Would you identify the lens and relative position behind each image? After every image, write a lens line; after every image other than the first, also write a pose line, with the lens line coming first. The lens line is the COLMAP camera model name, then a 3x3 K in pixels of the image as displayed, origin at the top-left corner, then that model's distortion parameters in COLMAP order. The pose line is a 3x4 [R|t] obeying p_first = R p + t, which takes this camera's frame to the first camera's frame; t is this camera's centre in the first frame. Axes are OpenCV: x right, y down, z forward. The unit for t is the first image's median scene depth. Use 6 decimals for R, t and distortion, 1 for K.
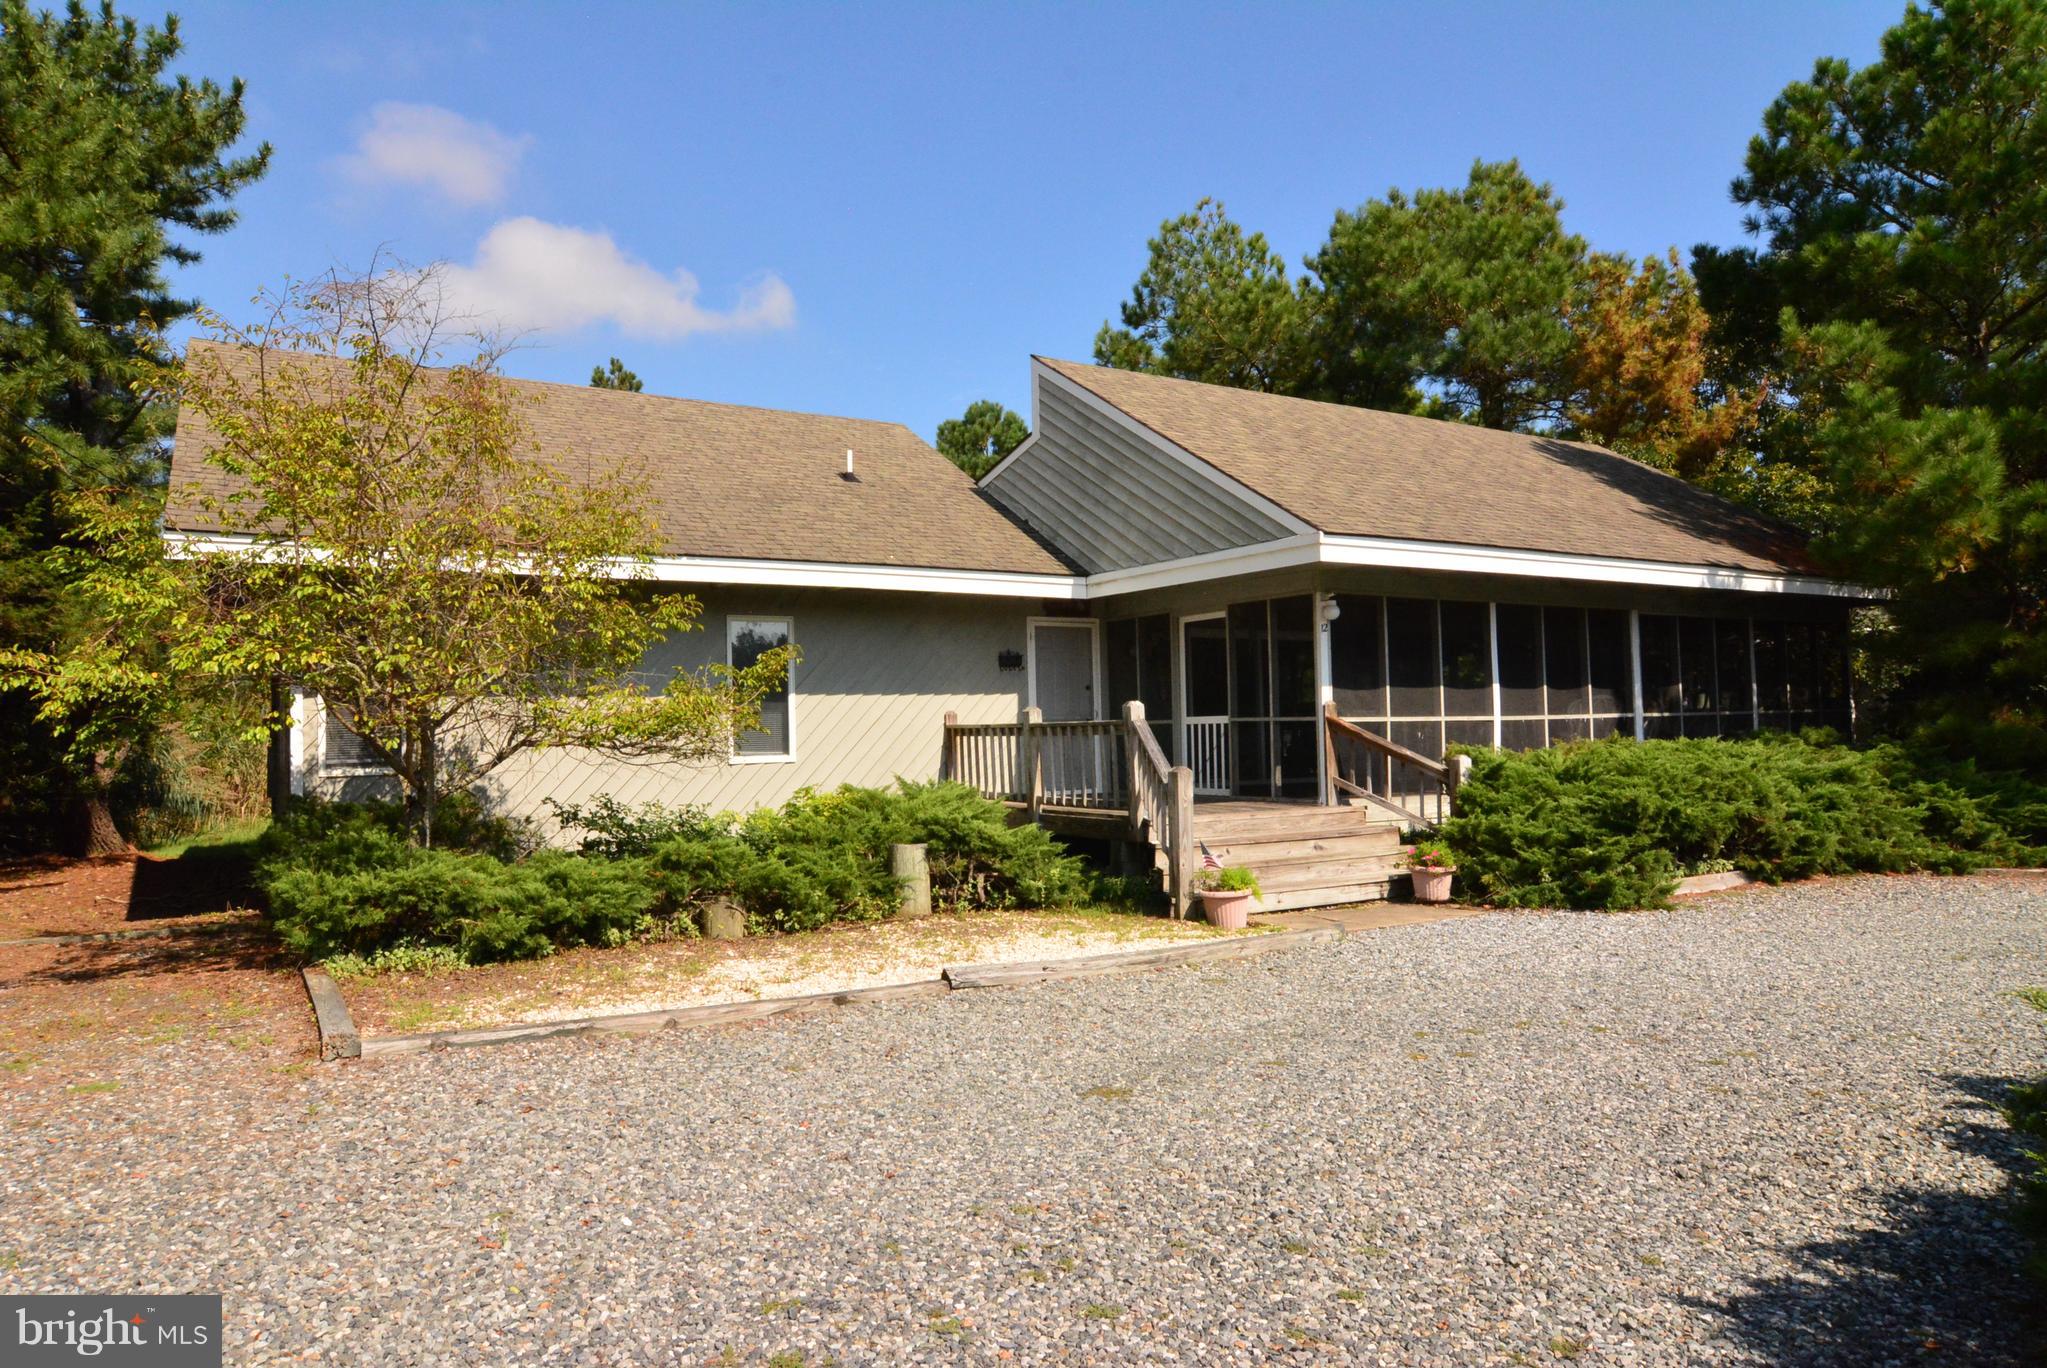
lens RADIAL K [[1260.2, 0, 1019.7], [0, 1260.2, 688.1], [0, 0, 1]] dist [-0.014020, -0.000304]
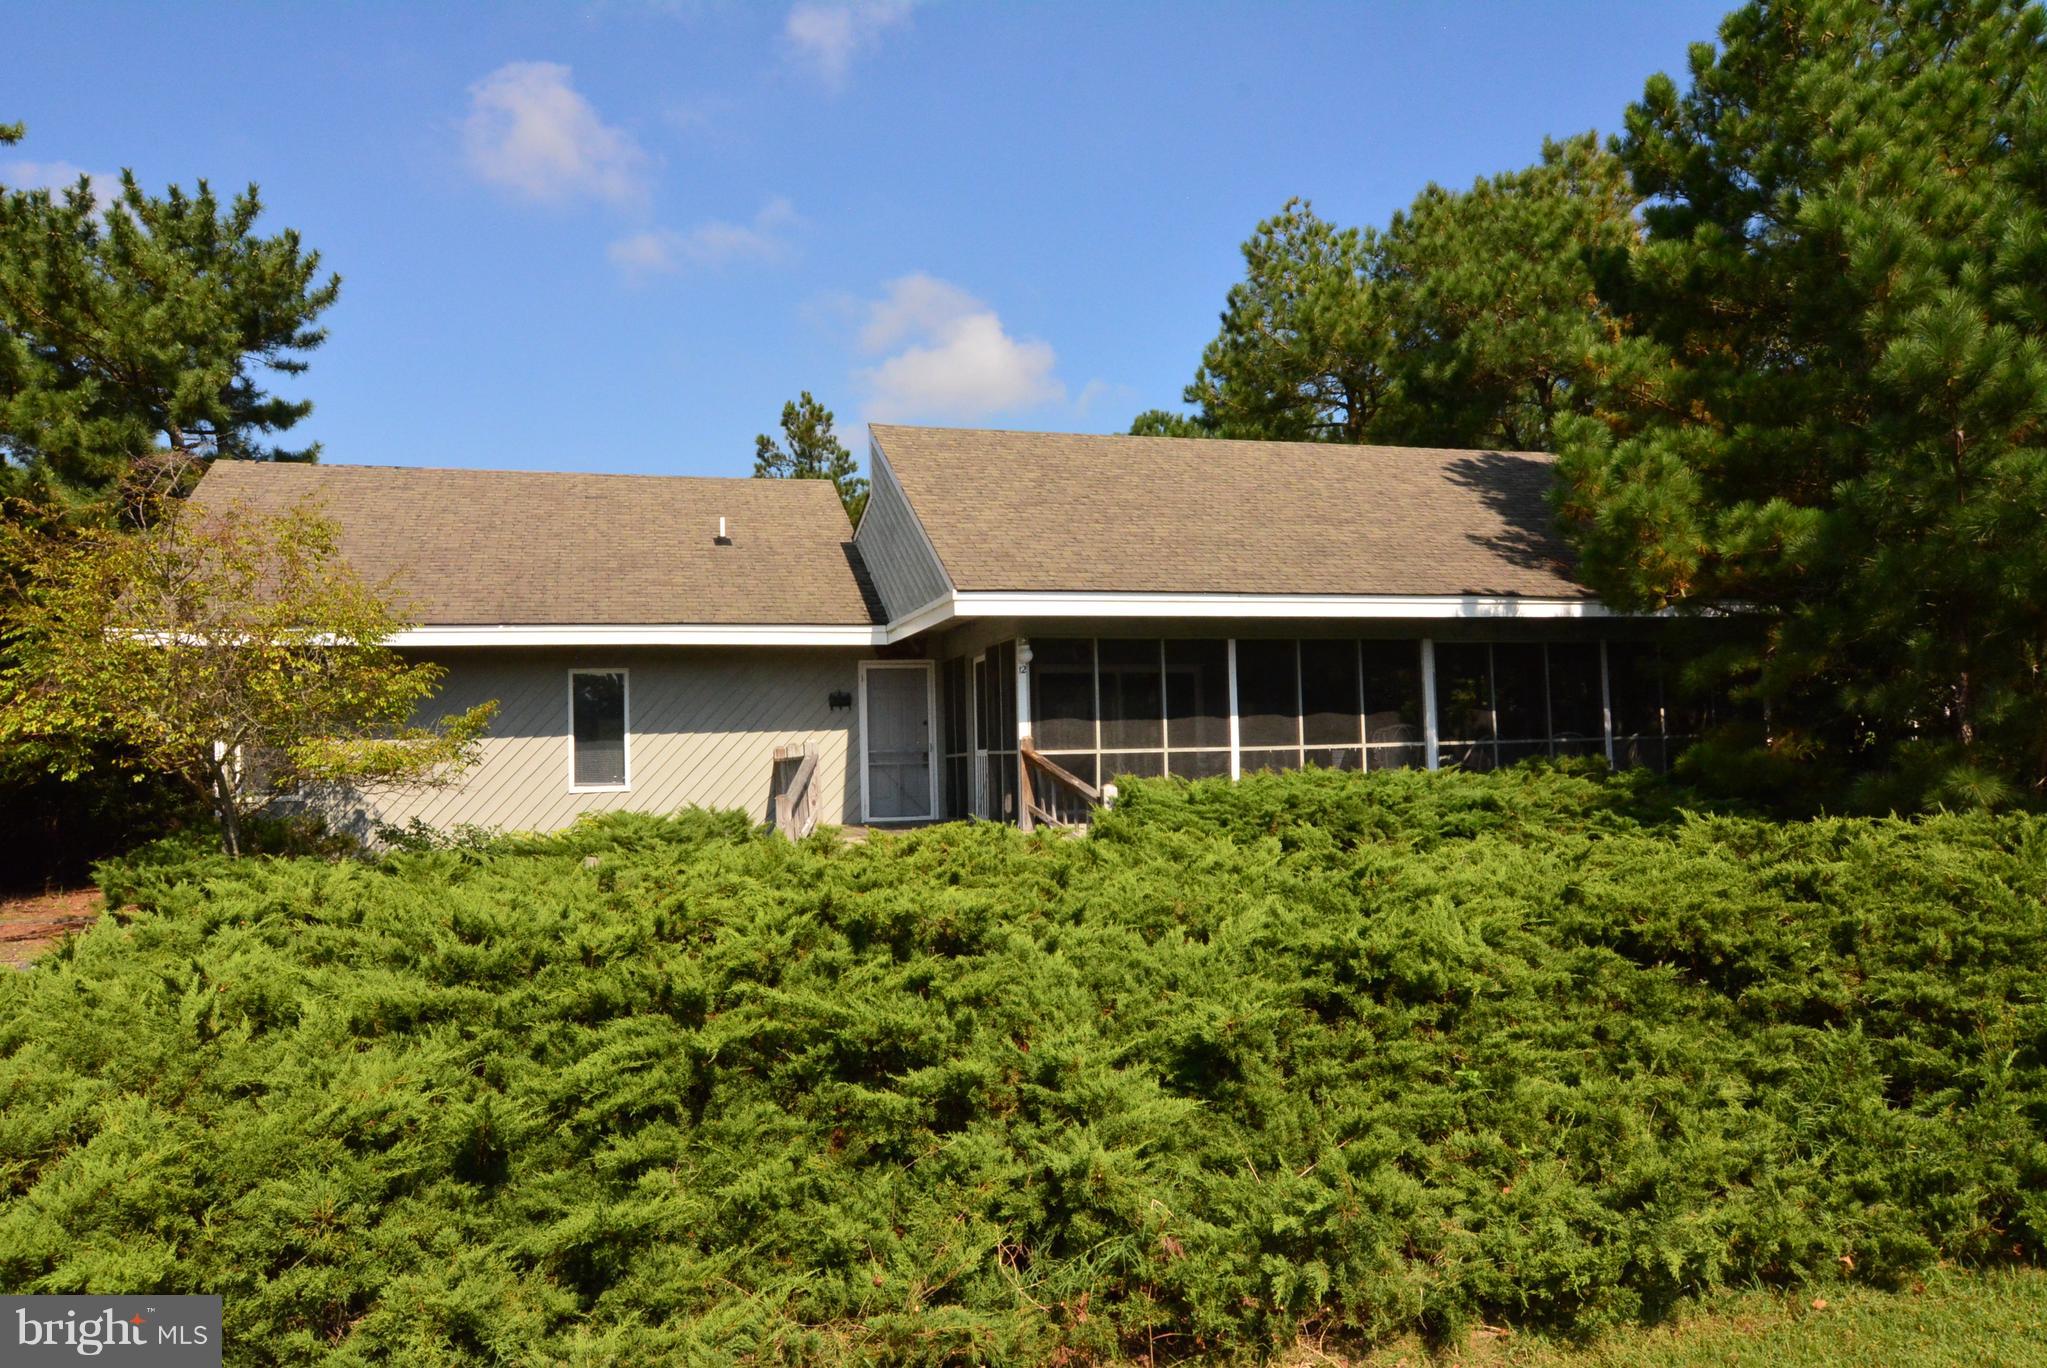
lens RADIAL K [[1424.4, 0, 1022.3], [0, 1424.4, 679.6], [0, 0, 1]] dist [-0.005457, -0.007328]
pose [[0.967435, -0.020871, -0.252259, 0.509156], [0.014986, 0.999569, -0.025231, -0.006667], [0.252676, 0.020629, 0.967331, -0.194585]]
